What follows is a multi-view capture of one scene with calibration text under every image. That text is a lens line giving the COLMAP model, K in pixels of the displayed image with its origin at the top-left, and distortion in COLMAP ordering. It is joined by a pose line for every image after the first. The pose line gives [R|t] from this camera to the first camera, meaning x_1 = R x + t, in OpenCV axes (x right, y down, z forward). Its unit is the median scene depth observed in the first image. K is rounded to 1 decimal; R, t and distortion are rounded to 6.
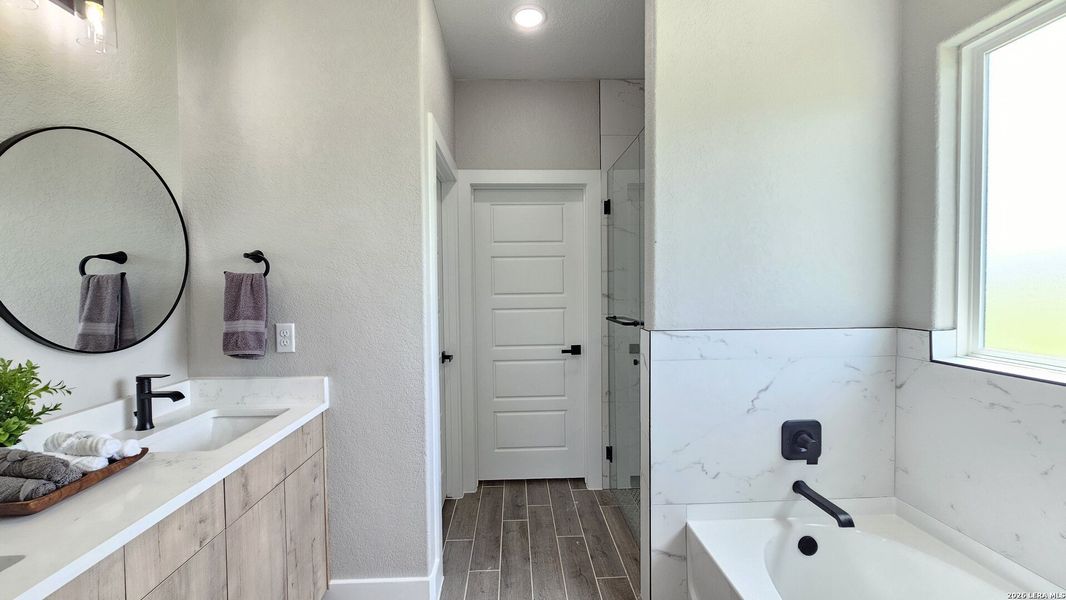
lens RADIAL K [[433.6, 0, 529.4], [0, 433.6, 297.5], [0, 0, 1]] dist [-0.001286, -0.000556]
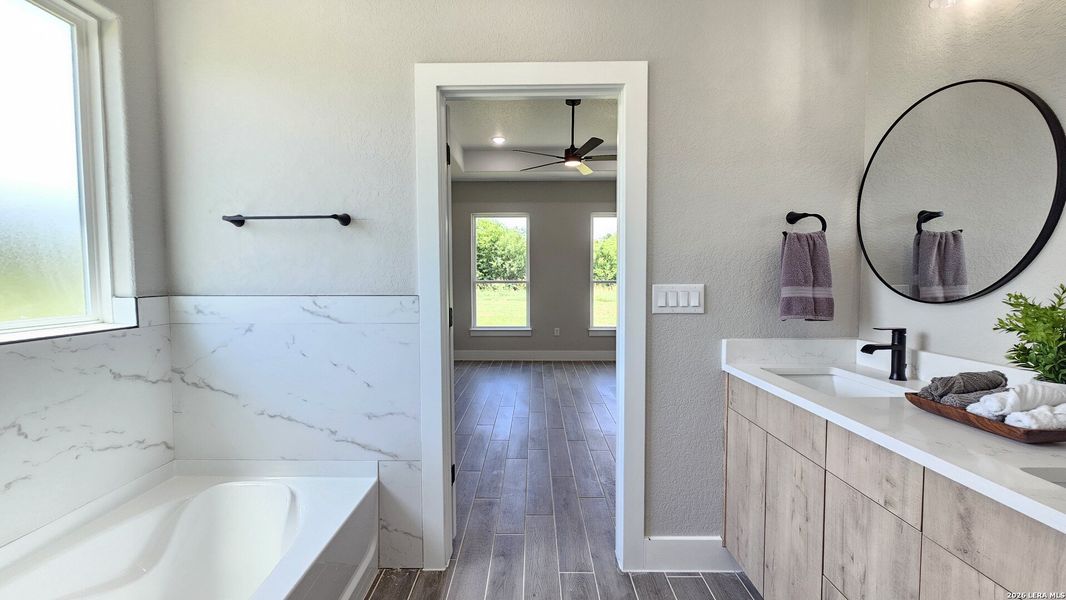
lens RADIAL K [[433.6, 0, 529.4], [0, 433.6, 297.5], [0, 0, 1]] dist [-0.001286, -0.000556]
pose [[-0.998784, -0.001778, 0.049262, -0.031751], [0.001742, 0.997452, 0.071321, 0.050952], [-0.049264, 0.071320, -0.996236, 1.668910]]
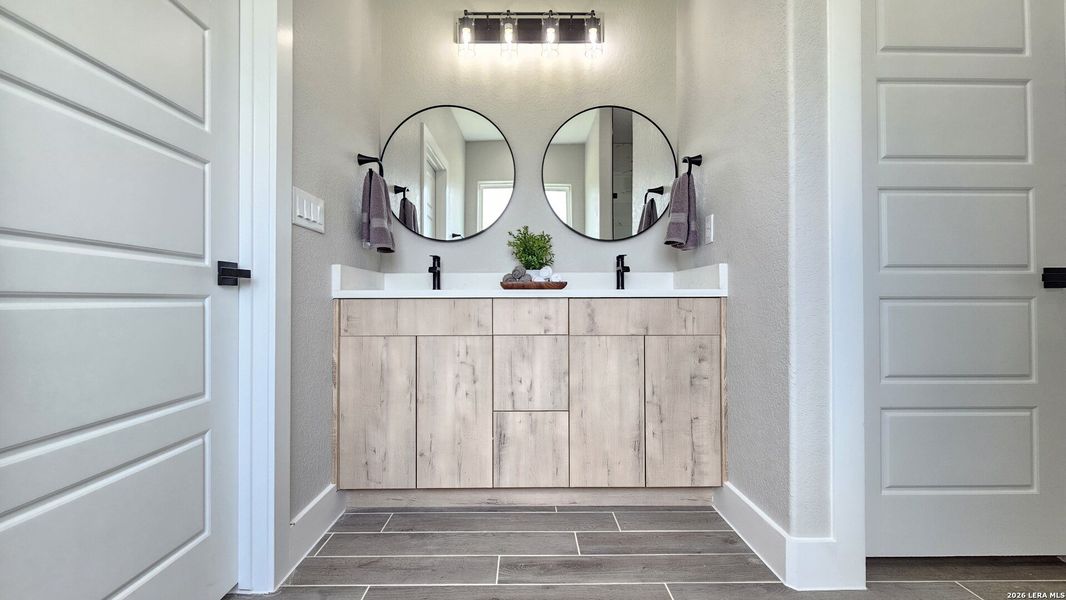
lens RADIAL K [[433.6, 0, 529.4], [0, 433.6, 297.5], [0, 0, 1]] dist [-0.001286, -0.000556]
pose [[-0.027423, 0.000299, -0.999624, 0.716404], [-0.027172, 0.999630, 0.001044, 0.382572], [0.999255, 0.027191, -0.027405, 0.846815]]
